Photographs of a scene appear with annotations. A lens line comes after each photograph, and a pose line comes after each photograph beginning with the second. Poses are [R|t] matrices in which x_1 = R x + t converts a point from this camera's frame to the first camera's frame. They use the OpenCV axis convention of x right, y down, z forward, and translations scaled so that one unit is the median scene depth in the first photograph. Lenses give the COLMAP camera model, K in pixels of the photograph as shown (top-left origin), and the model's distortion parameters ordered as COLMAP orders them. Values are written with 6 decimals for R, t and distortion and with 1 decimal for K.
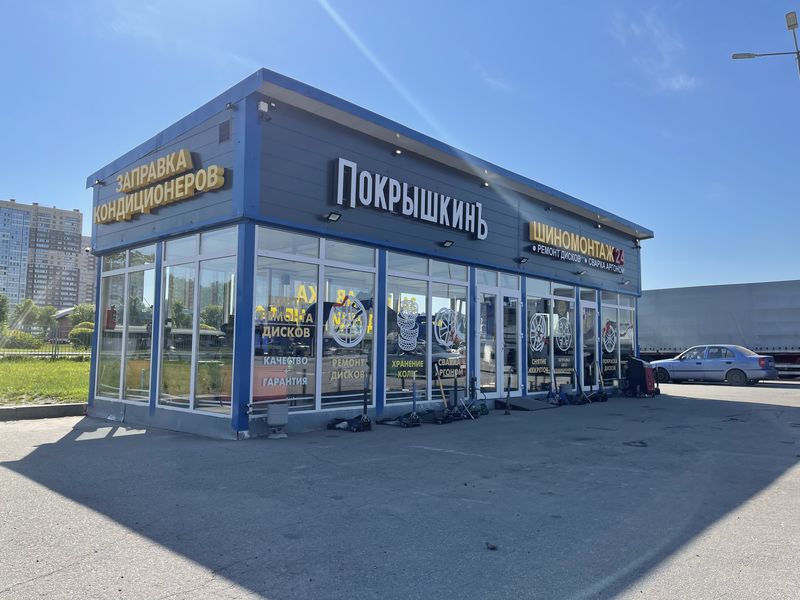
lens RADIAL K [[615.1, 0, 400.0], [0, 615.1, 300.0], [0, 0, 1]] dist [0.006013, -0.009780]
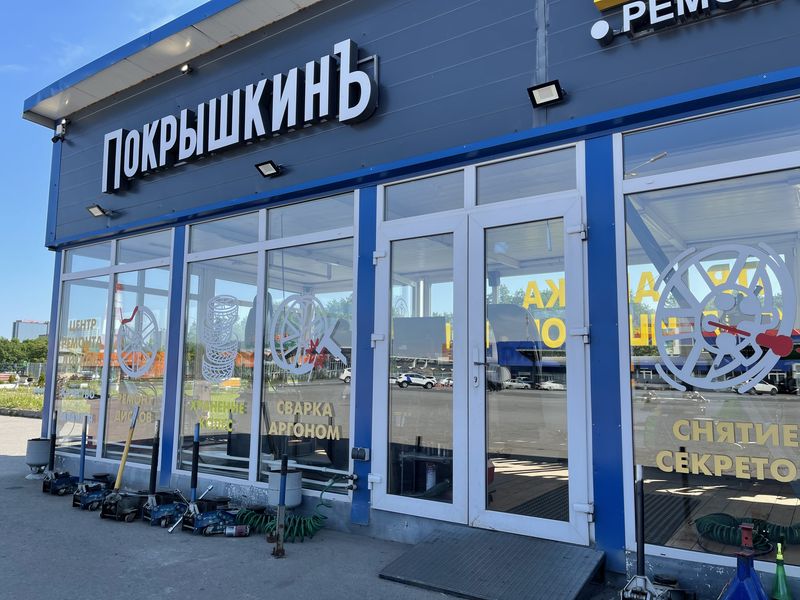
lens RADIAL K [[615.1, 0, 400.0], [0, 615.1, 300.0], [0, 0, 1]] dist [0.006013, -0.009780]
pose [[0.116706, -0.139705, -0.983291, 0.577719], [0.063146, 0.989098, -0.133036, 0.089492], [0.991157, -0.046565, 0.124256, 1.056540]]
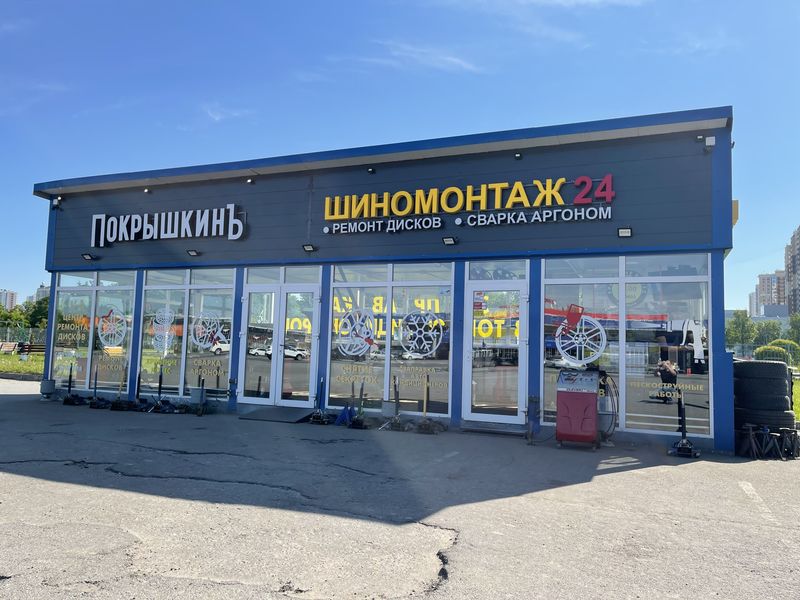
lens RADIAL K [[615.1, 0, 400.0], [0, 615.1, 300.0], [0, 0, 1]] dist [0.006013, -0.009780]
pose [[0.324498, -0.087856, -0.941797, 1.236921], [0.044659, 0.995990, -0.077525, 0.094048], [0.944832, -0.016903, 0.327120, 1.004977]]
